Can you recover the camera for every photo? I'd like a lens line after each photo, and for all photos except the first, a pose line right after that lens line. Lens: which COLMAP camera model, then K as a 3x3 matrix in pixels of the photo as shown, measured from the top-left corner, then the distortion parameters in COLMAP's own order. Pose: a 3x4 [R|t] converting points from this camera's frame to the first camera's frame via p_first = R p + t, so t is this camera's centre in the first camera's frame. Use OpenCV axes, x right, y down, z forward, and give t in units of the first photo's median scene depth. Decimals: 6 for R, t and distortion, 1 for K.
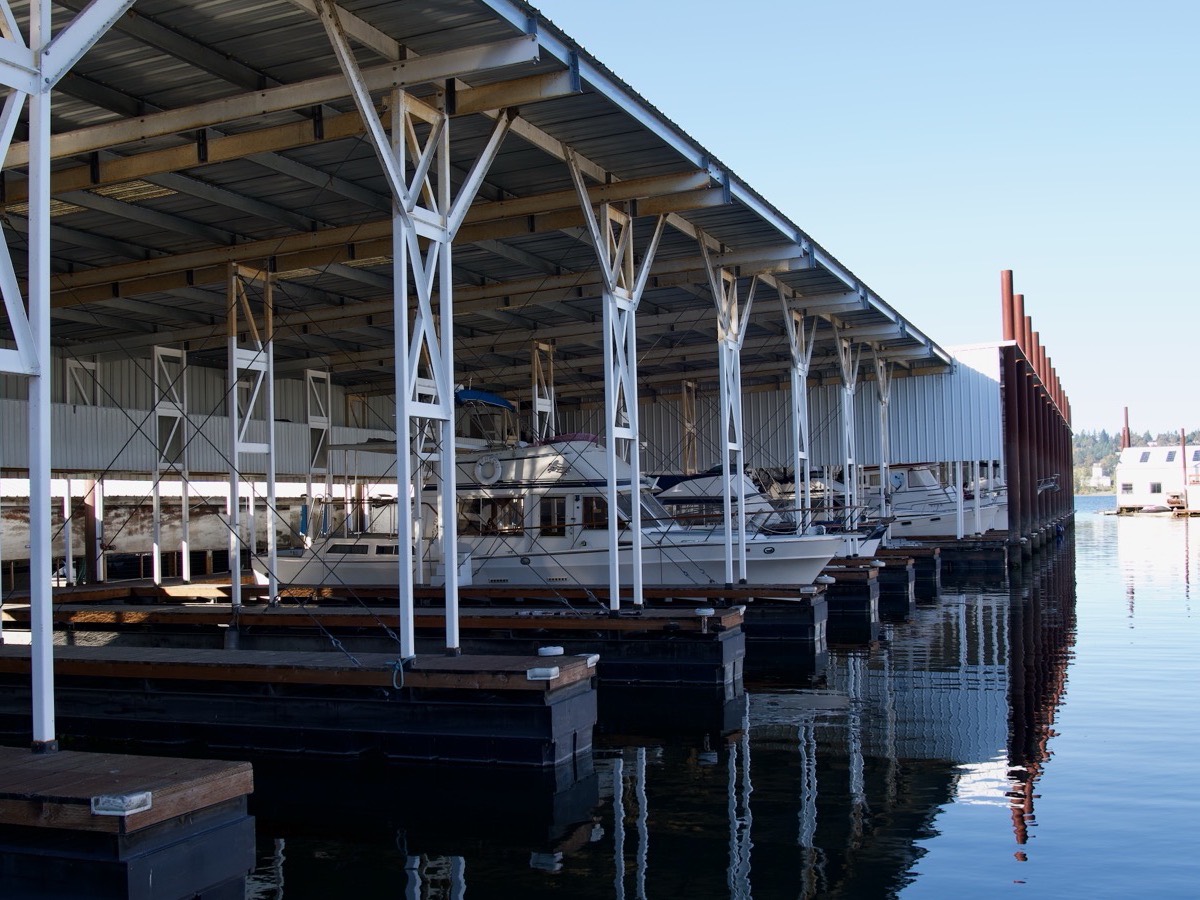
lens RADIAL K [[1415.1, 0, 600.0], [0, 1415.1, 450.0], [0, 0, 1]] dist [-0.128207, 0.057739]
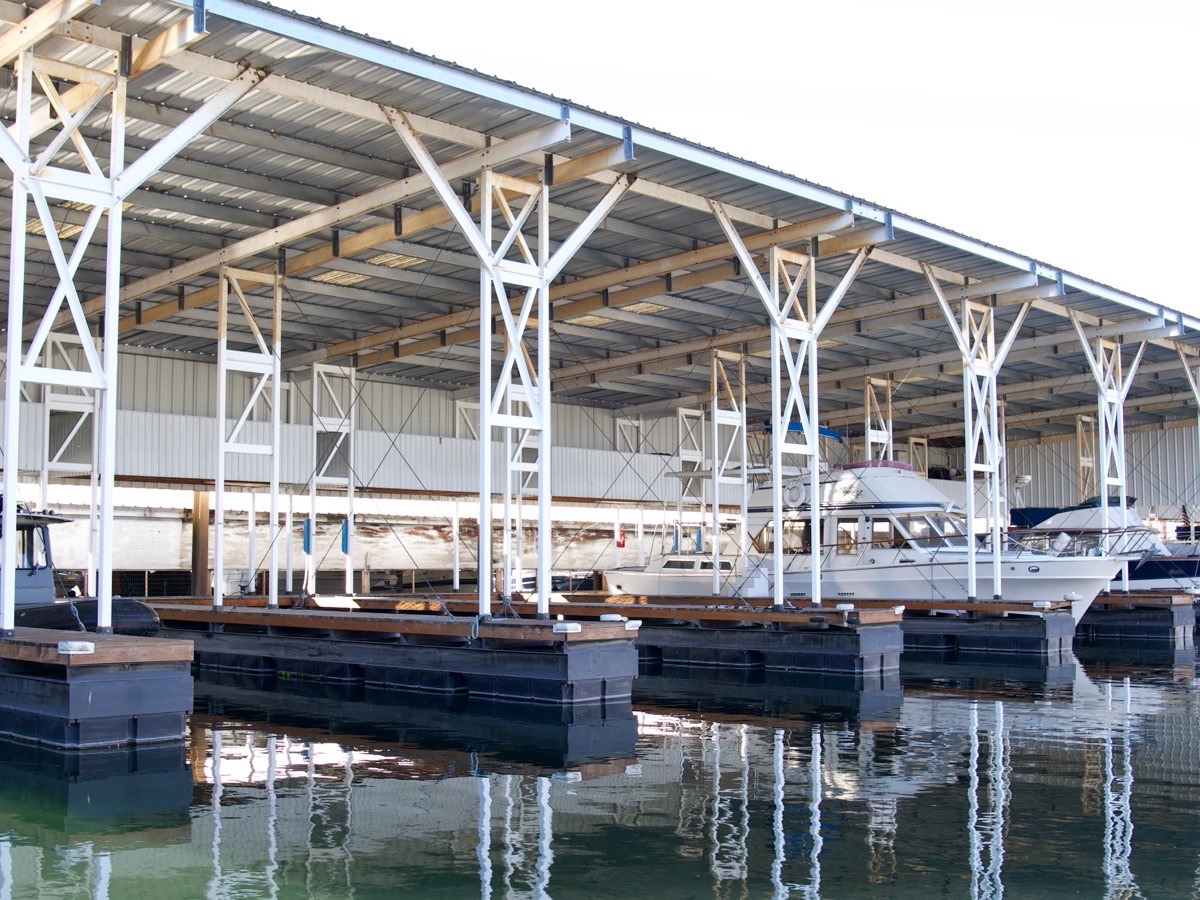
lens RADIAL K [[1415.1, 0, 600.0], [0, 1415.1, 450.0], [0, 0, 1]] dist [-0.128207, 0.057739]
pose [[0.917097, -0.010918, -0.398516, 0.347592], [-0.003966, 0.999326, -0.036505, 0.033396], [0.398646, 0.035059, 0.916435, -0.096746]]
